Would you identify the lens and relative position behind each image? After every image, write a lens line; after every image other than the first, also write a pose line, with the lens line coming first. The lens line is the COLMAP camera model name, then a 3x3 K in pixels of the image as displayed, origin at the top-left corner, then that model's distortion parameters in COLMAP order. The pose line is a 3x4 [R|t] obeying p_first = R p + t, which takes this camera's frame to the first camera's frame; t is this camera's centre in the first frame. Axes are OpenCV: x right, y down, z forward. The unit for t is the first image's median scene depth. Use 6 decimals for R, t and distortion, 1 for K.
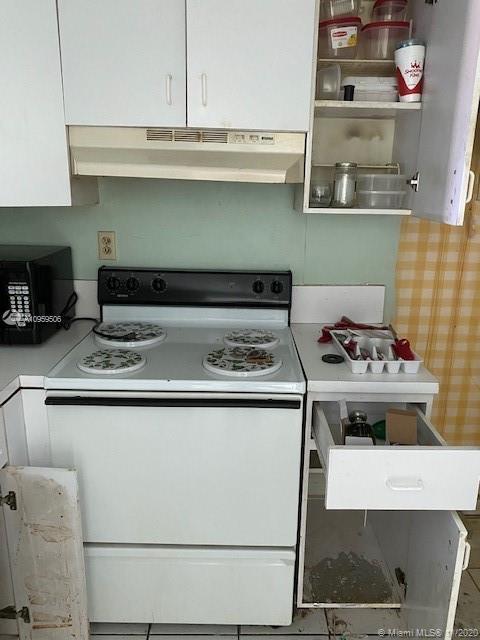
lens RADIAL K [[498.8, 0, 240.0], [0, 498.8, 320.0], [0, 0, 1]] dist [0.009775, 0.000284]
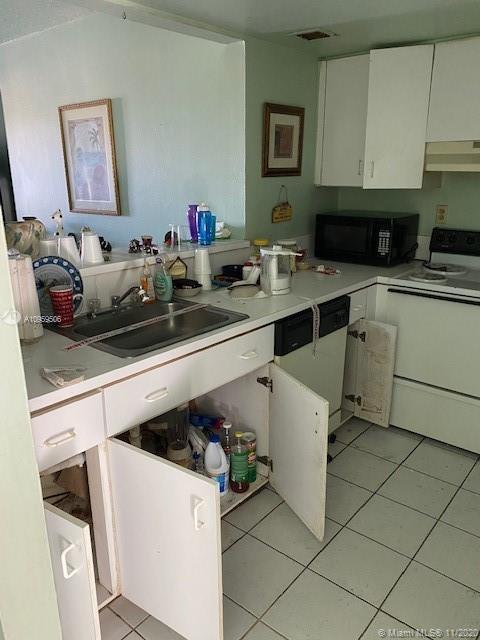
lens RADIAL K [[498.8, 0, 240.0], [0, 498.8, 320.0], [0, 0, 1]] dist [0.009775, 0.000284]
pose [[0.762923, 0.162127, -0.625830, 0.355402], [-0.151530, 0.985922, 0.070688, 0.202469], [0.628480, 0.040903, 0.776749, -0.754812]]
